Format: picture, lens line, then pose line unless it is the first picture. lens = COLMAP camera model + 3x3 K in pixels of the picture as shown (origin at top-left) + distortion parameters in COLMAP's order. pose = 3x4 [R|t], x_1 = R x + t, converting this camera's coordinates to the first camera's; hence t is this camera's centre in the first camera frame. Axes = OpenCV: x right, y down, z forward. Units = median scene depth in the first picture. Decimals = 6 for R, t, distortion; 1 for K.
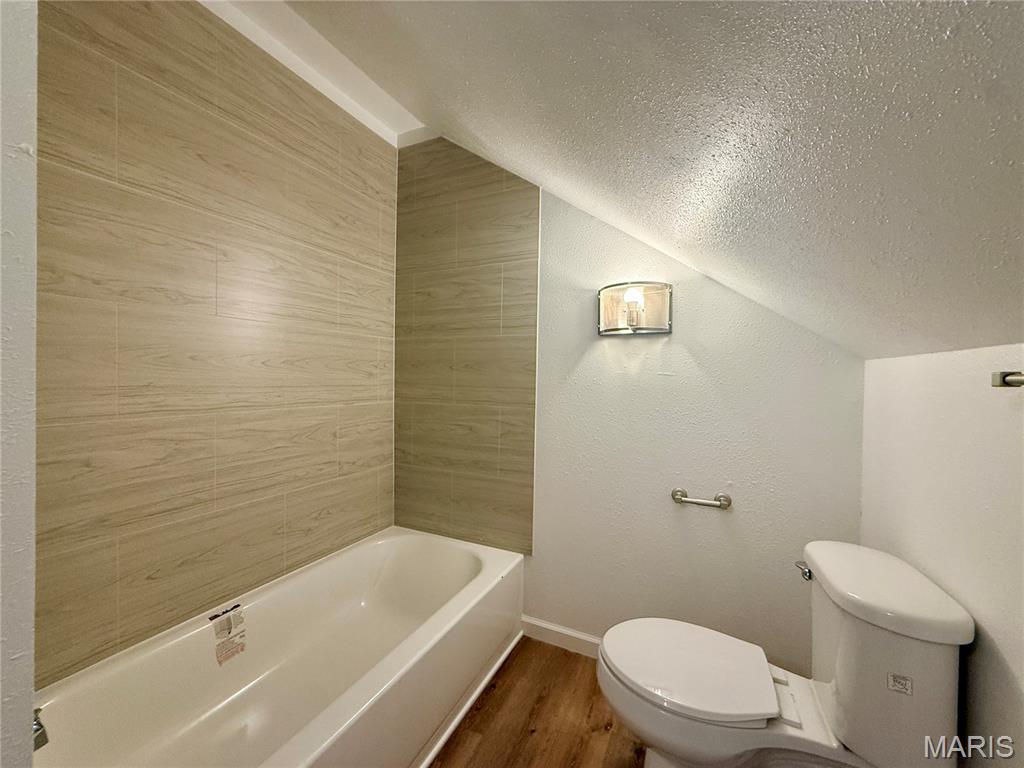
lens RADIAL K [[408.1, 0, 512.0], [0, 408.1, 384.0], [0, 0, 1]] dist [0.000990, 0.000020]
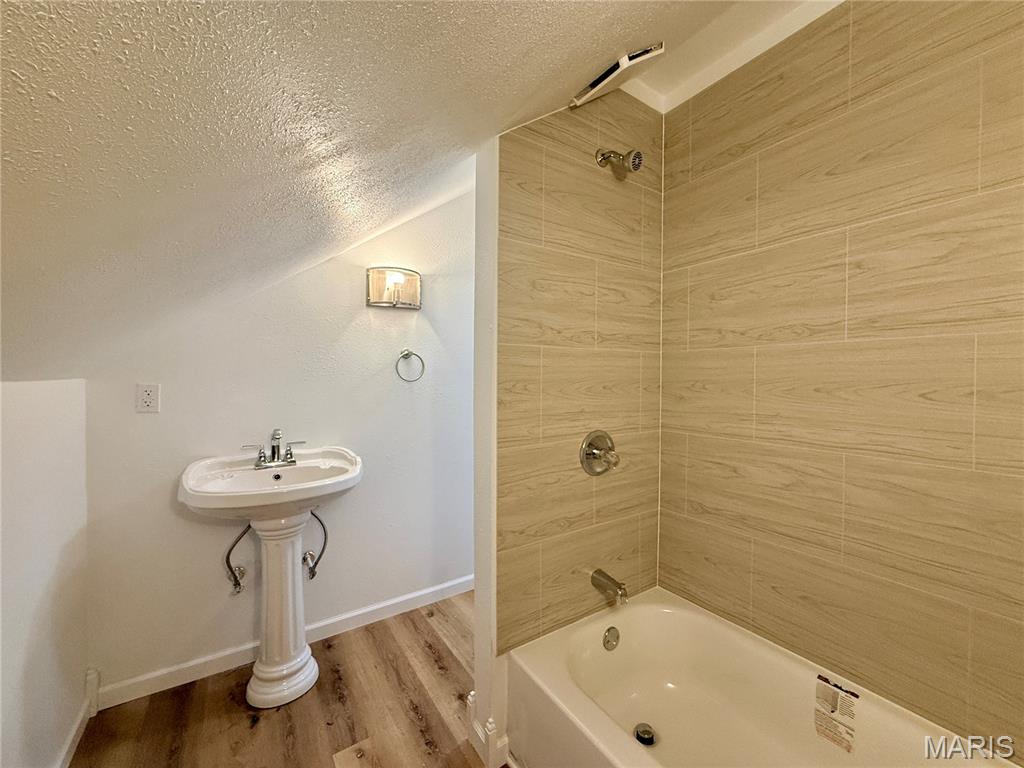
lens RADIAL K [[408.1, 0, 512.0], [0, 408.1, 384.0], [0, 0, 1]] dist [0.000990, 0.000020]
pose [[-0.507013, -0.002738, -0.861934, 0.402052], [-0.028121, 0.999515, 0.013366, -0.070726], [0.861479, 0.031016, -0.506845, 0.865240]]
